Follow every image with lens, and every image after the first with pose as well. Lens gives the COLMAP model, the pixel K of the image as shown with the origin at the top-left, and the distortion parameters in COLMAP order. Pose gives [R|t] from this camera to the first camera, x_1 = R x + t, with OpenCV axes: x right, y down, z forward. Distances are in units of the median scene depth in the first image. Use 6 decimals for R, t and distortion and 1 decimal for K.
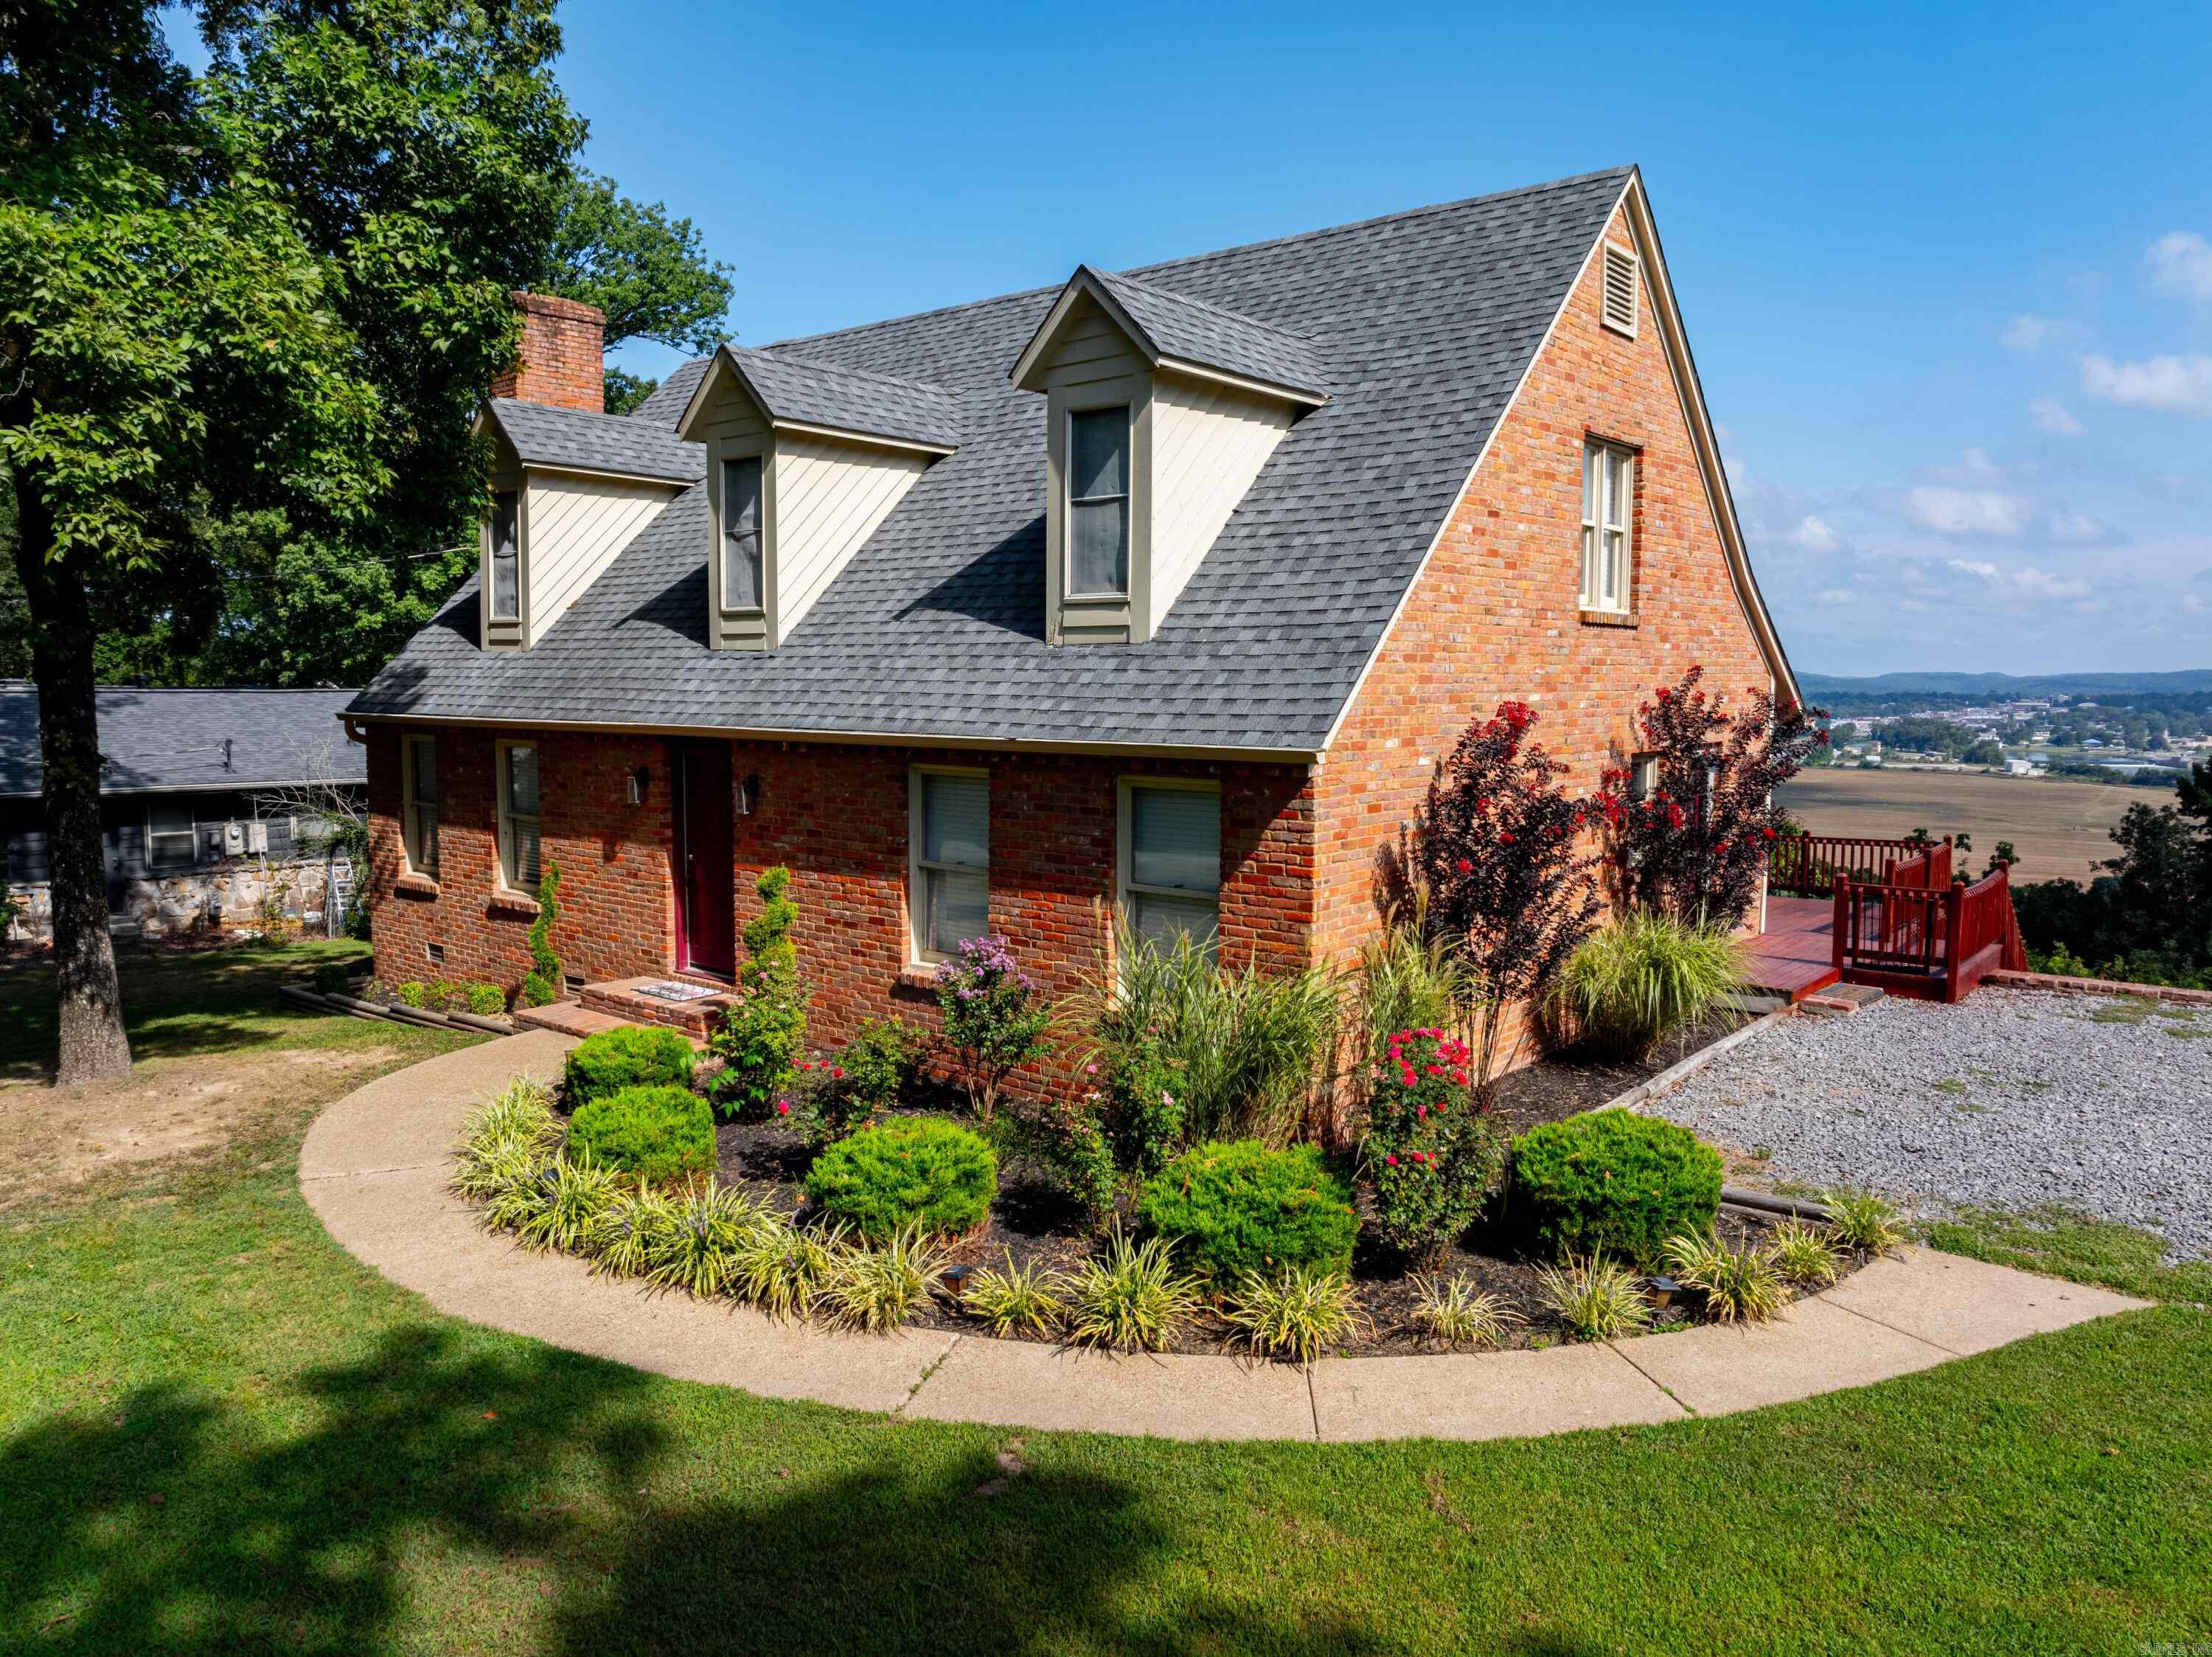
lens RADIAL K [[1589.0, 0, 1110.7], [0, 1589.0, 831.3], [0, 0, 1]] dist [-0.035596, 0.004802]
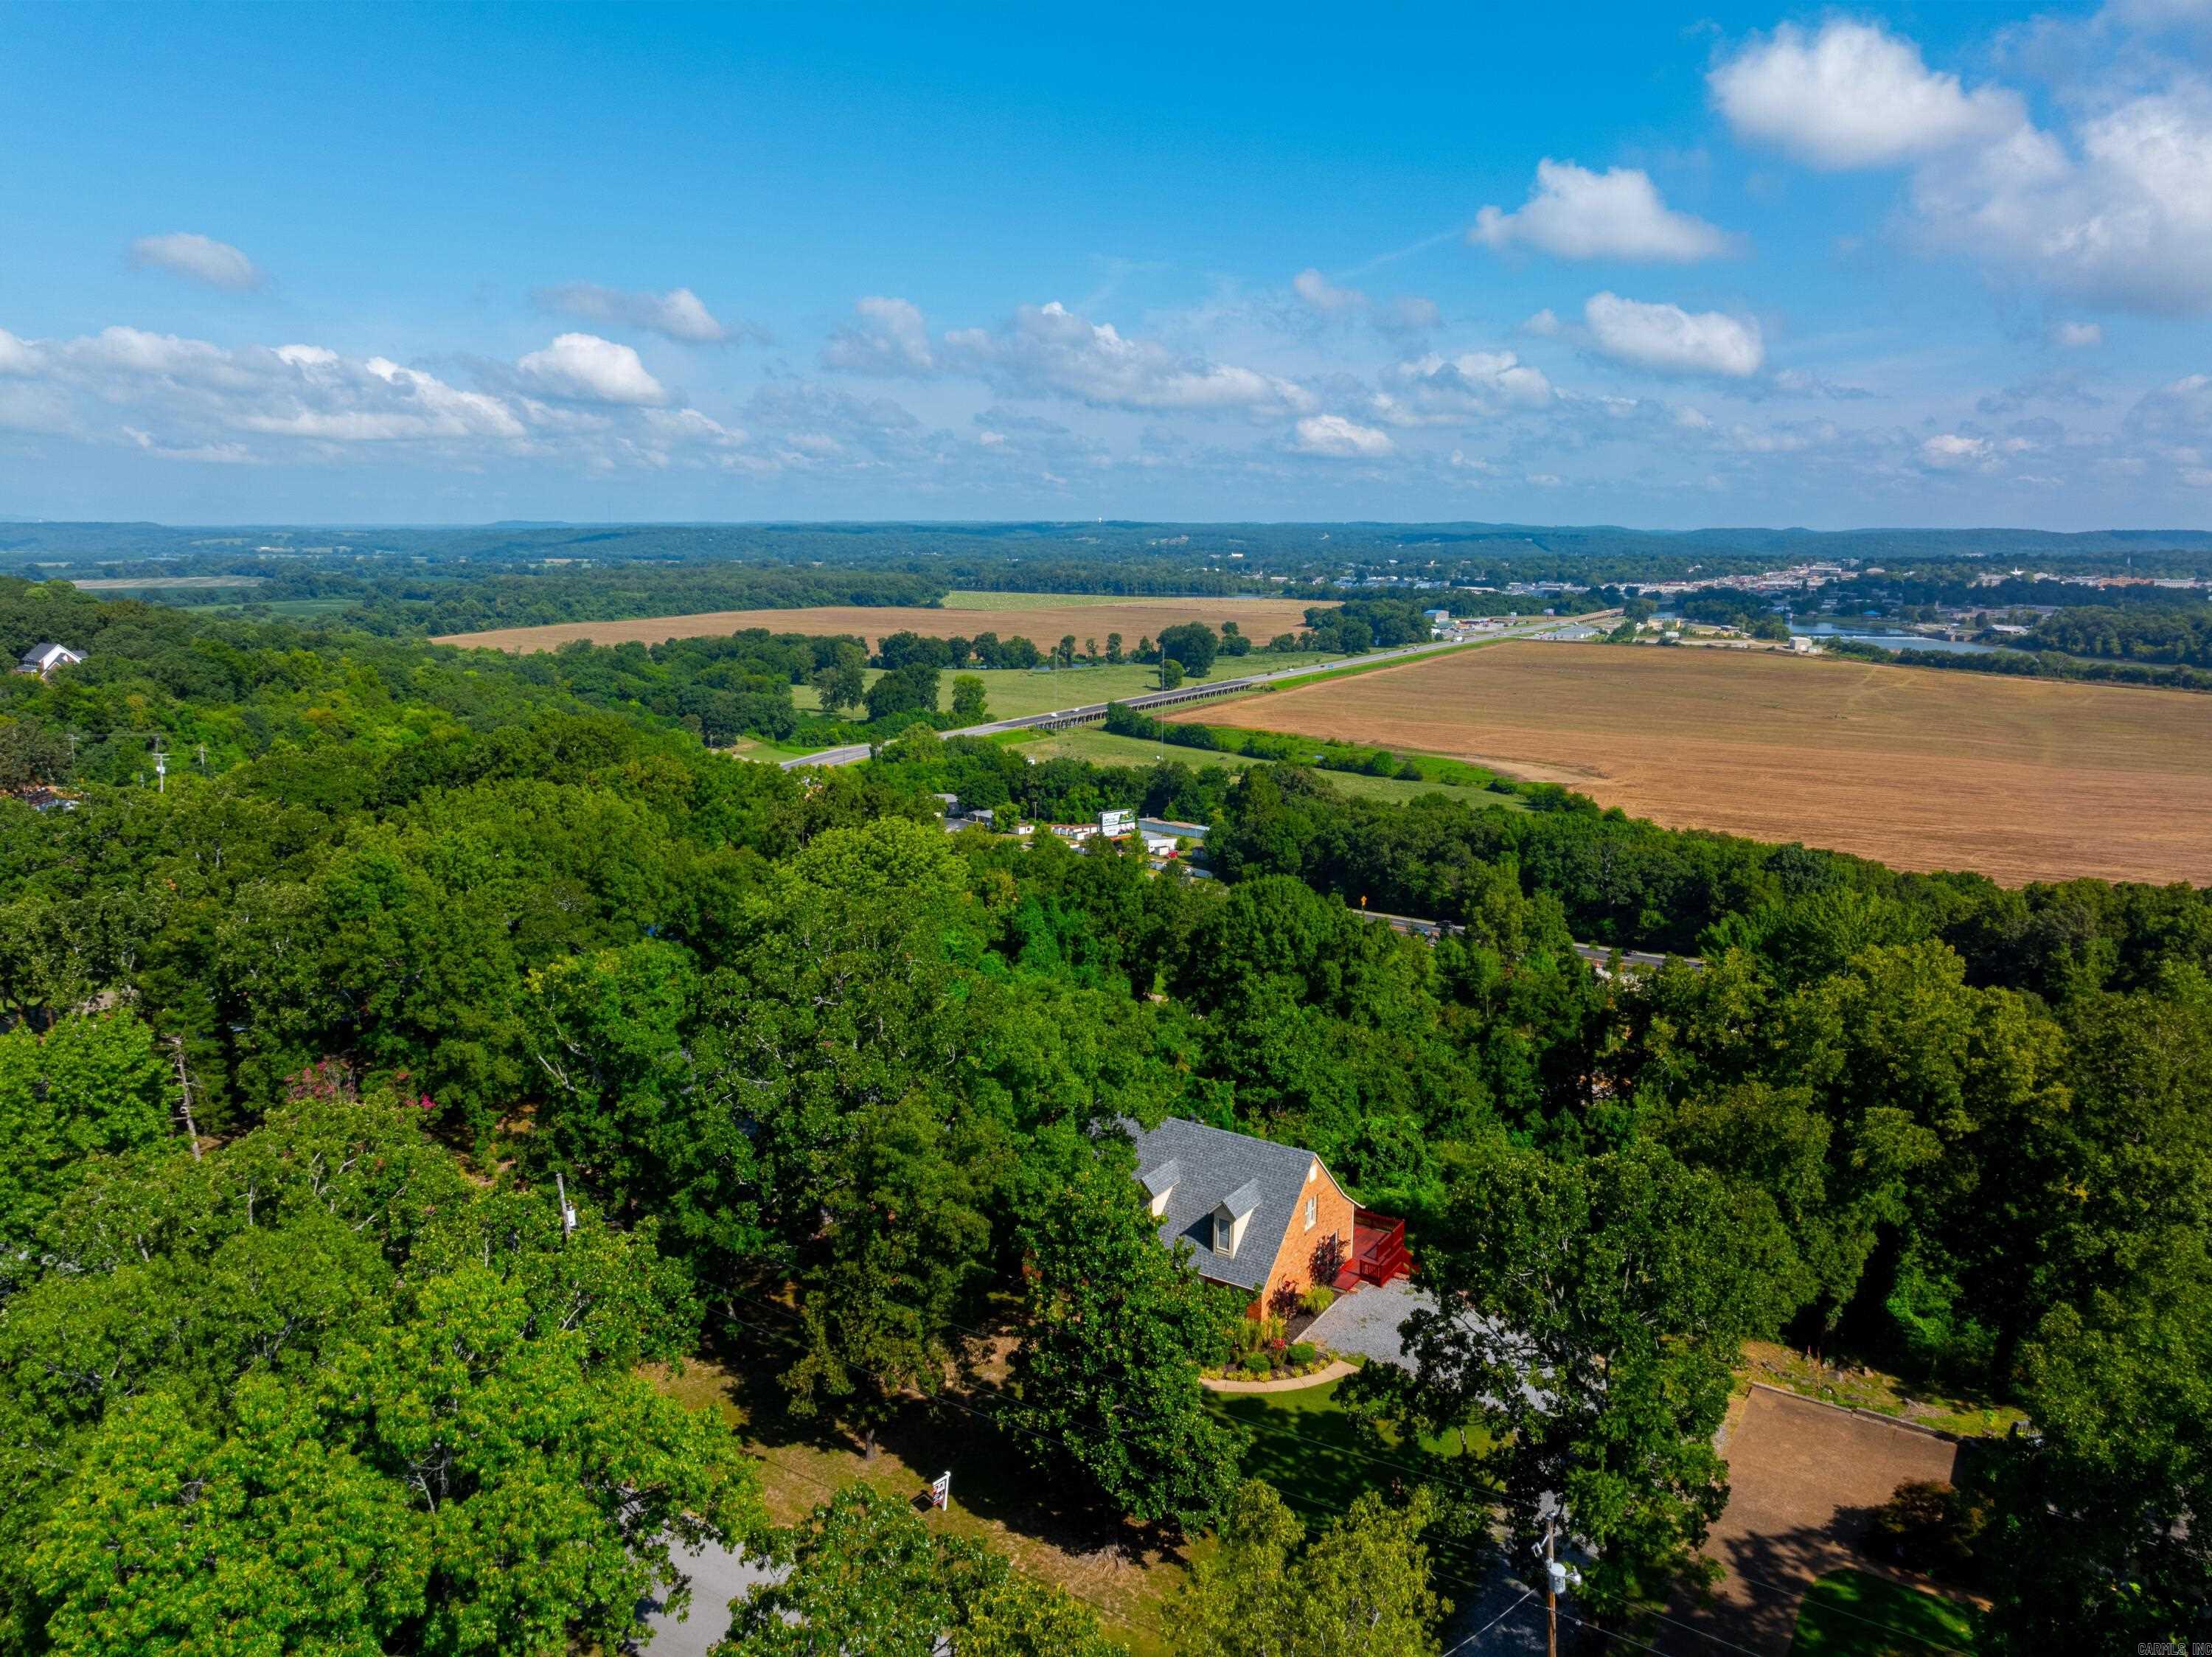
lens RADIAL K [[1589.0, 0, 1110.7], [0, 1589.0, 818.3], [0, 0, 1]] dist [-0.035596, 0.004802]
pose [[0.994636, -0.016322, 0.102139, -0.852299], [0.007439, 0.996203, 0.086748, -1.921229], [-0.103167, -0.085522, 0.990981, -3.981724]]
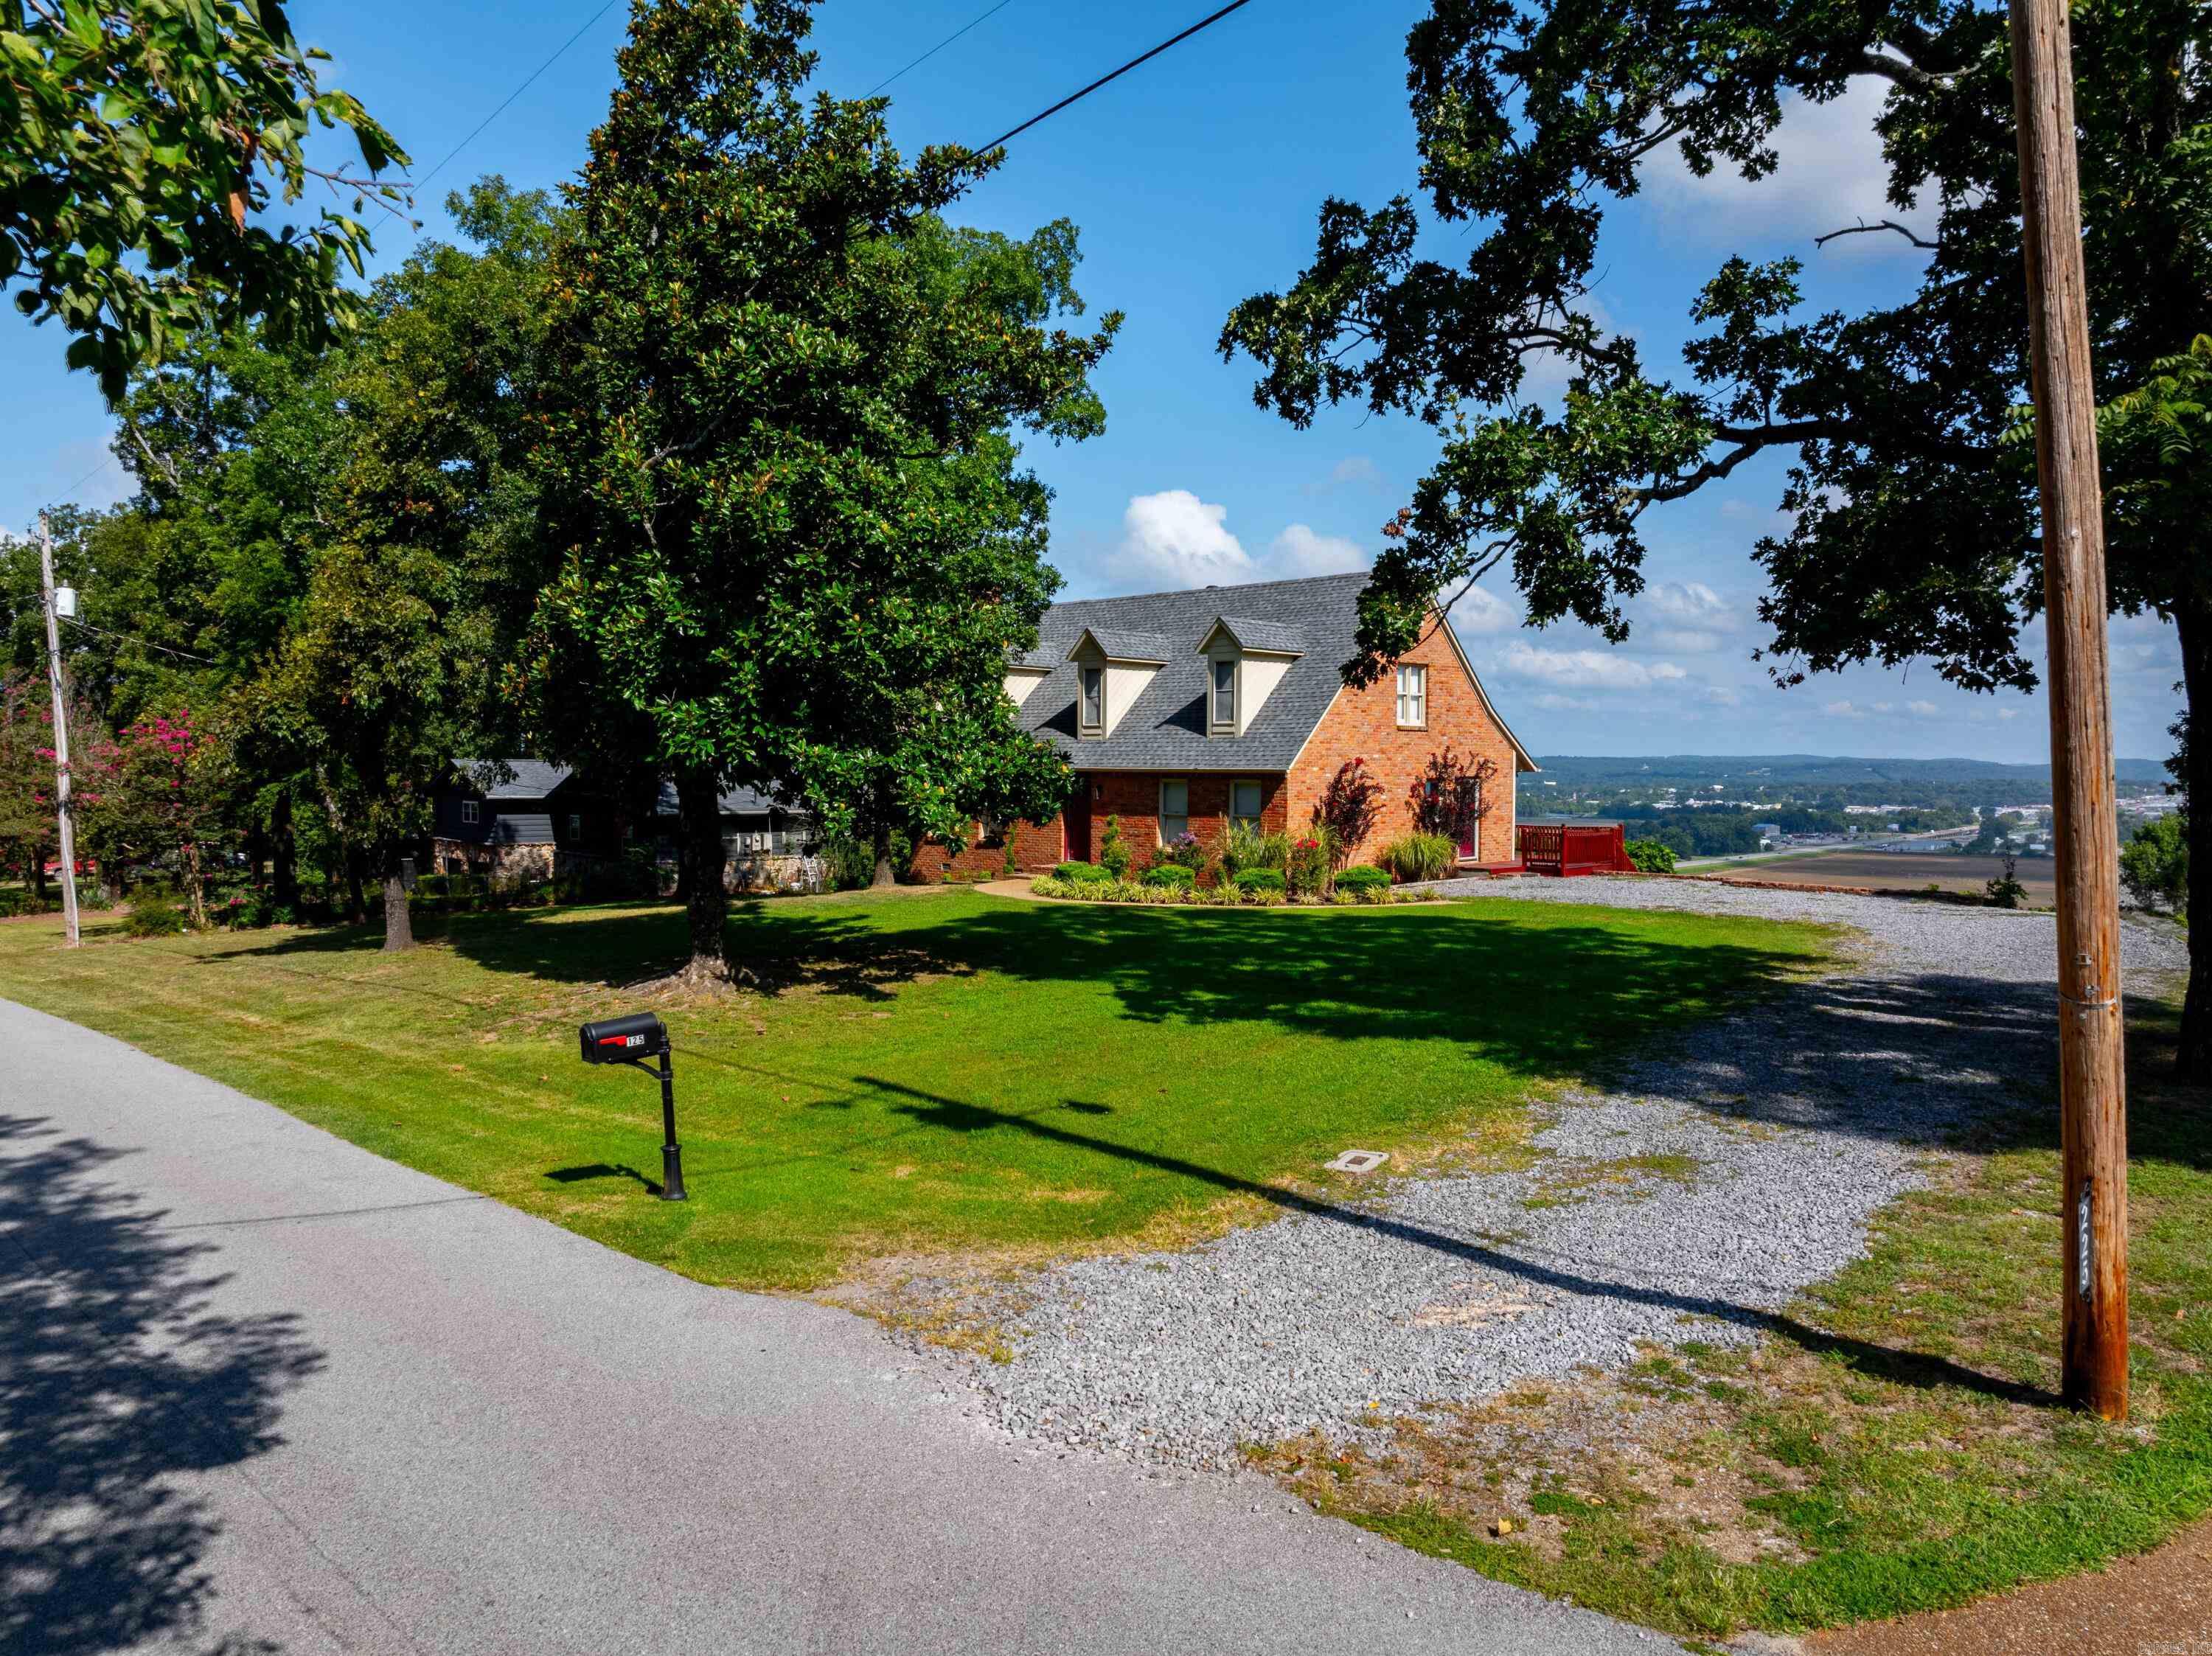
lens RADIAL K [[1588.9, 0, 1113.3], [0, 1588.9, 824.7], [0, 0, 1]] dist [-0.035596, 0.004802]
pose [[0.996087, 0.002798, -0.088339, 0.041489], [-0.008015, 0.998240, -0.058760, 0.189419], [0.088019, 0.059239, 0.994356, -1.686501]]
